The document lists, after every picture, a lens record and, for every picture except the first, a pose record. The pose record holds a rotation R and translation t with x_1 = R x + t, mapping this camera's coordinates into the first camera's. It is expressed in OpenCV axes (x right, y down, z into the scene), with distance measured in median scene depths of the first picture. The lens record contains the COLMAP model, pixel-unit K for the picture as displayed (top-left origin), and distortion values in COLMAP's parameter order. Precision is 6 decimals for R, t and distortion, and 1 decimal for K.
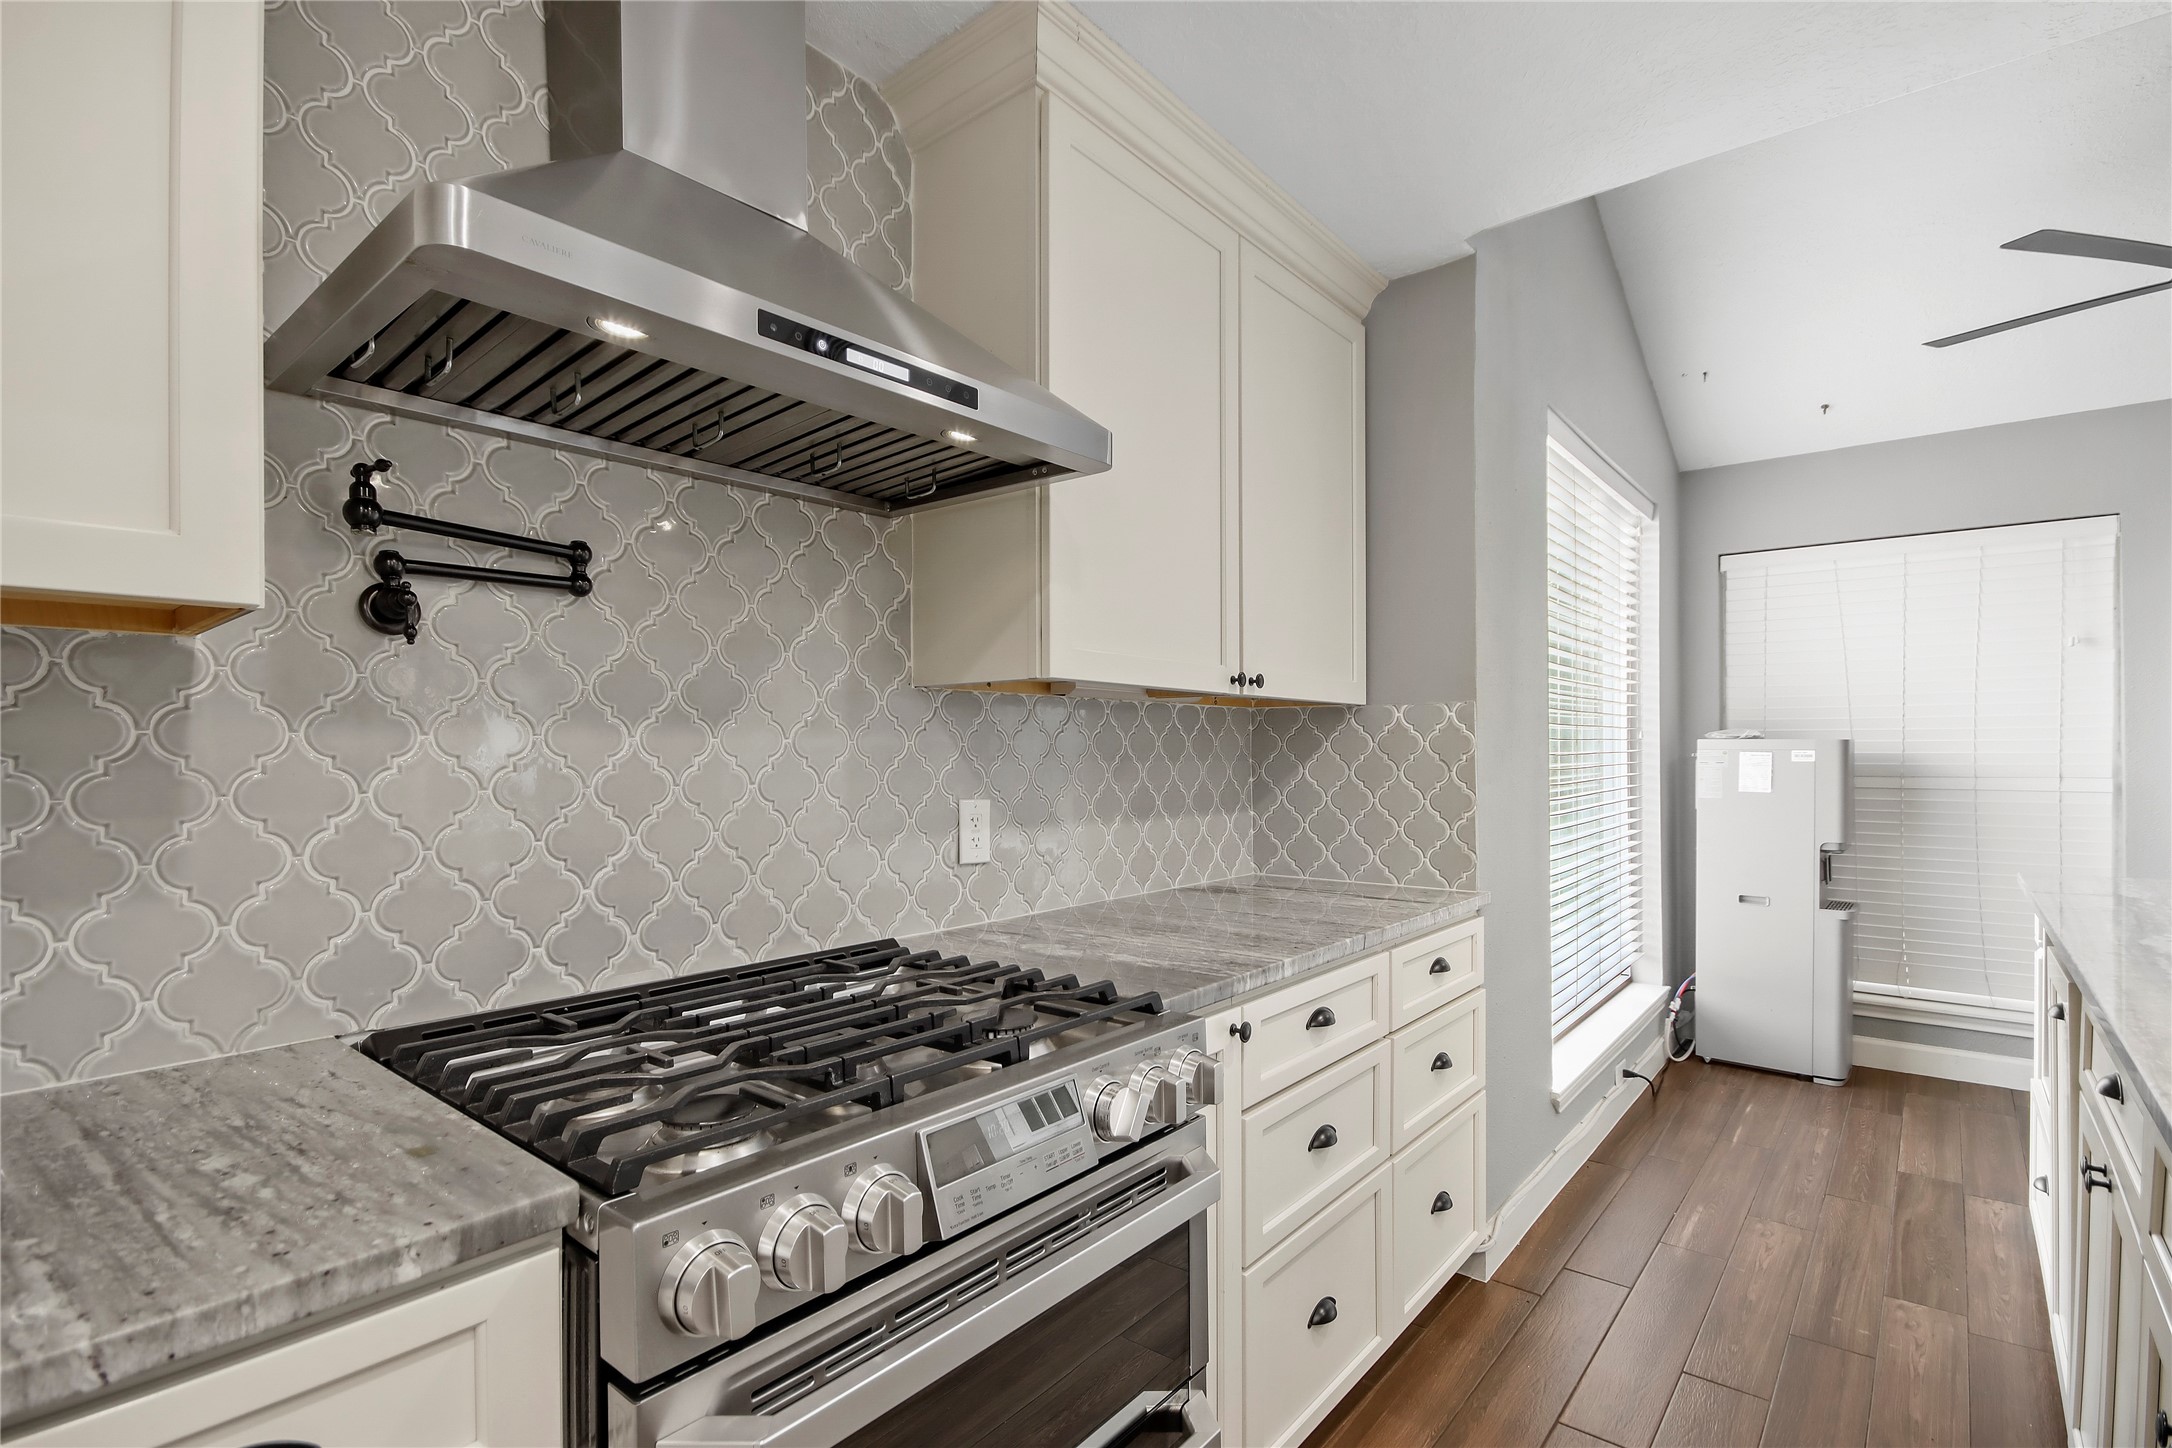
lens RADIAL K [[1028.3, 0, 1081.1], [0, 1028.3, 745.7], [0, 0, 1]] dist [-0.000076, 0.000081]
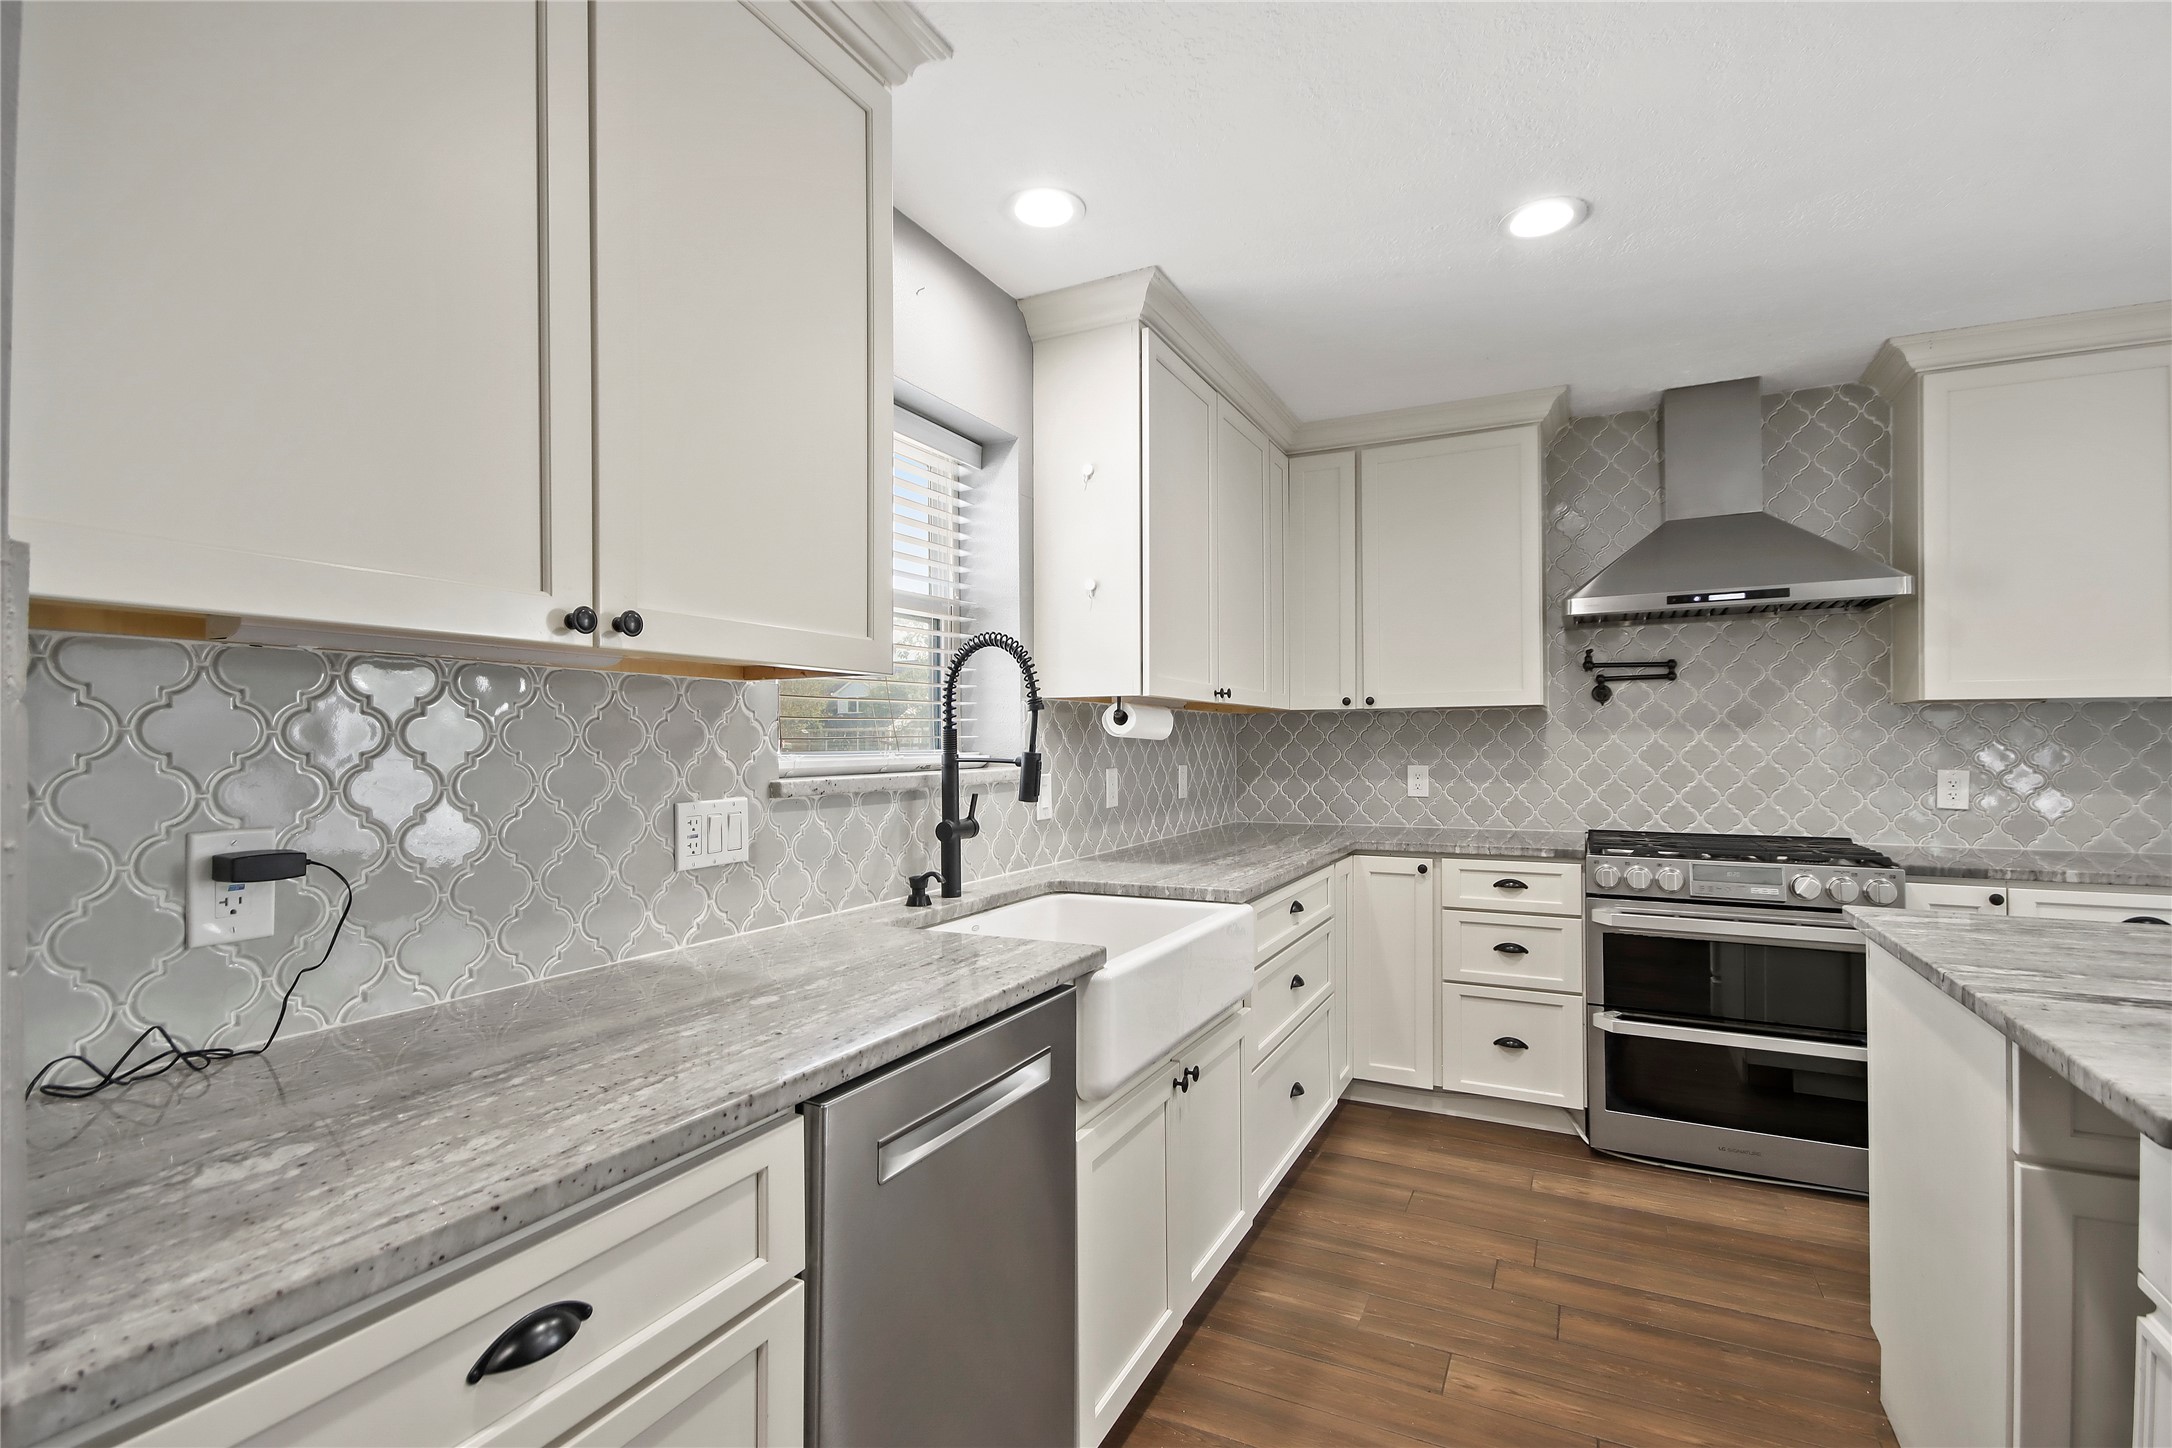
lens RADIAL K [[976.1, 0, 1094.7], [0, 976.1, 745.9], [0, 0, 1]] dist [0.000512, 0.000090]
pose [[0.229349, 0.006270, -0.973324, 1.644249], [0.006175, 0.999950, 0.007896, -0.010514], [0.973325, -0.007821, 0.229299, -1.023742]]
